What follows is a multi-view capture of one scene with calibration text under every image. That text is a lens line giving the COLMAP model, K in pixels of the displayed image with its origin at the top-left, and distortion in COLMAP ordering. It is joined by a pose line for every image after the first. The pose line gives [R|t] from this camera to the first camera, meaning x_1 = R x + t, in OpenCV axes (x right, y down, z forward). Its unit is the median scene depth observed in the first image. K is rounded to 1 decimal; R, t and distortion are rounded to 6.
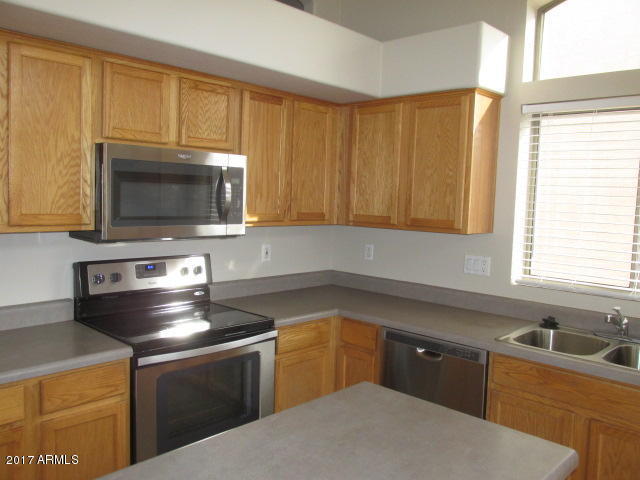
lens RADIAL K [[525.0, 0, 320.0], [0, 525.0, 240.0], [0, 0, 1]] dist [-0.079880, 0.000759]
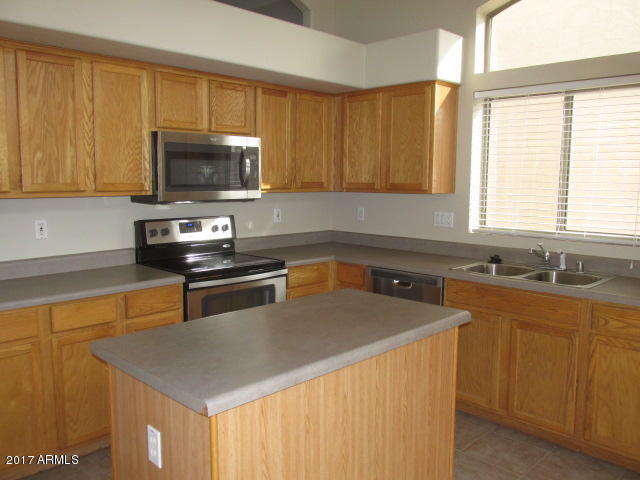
lens RADIAL K [[525.0, 0, 320.0], [0, 525.0, 240.0], [0, 0, 1]] dist [-0.079880, 0.000759]
pose [[0.999508, -0.023839, -0.020399, 0.028660], [0.024525, 0.999118, 0.034077, 0.053845], [0.019569, -0.034561, 0.999211, -0.314993]]
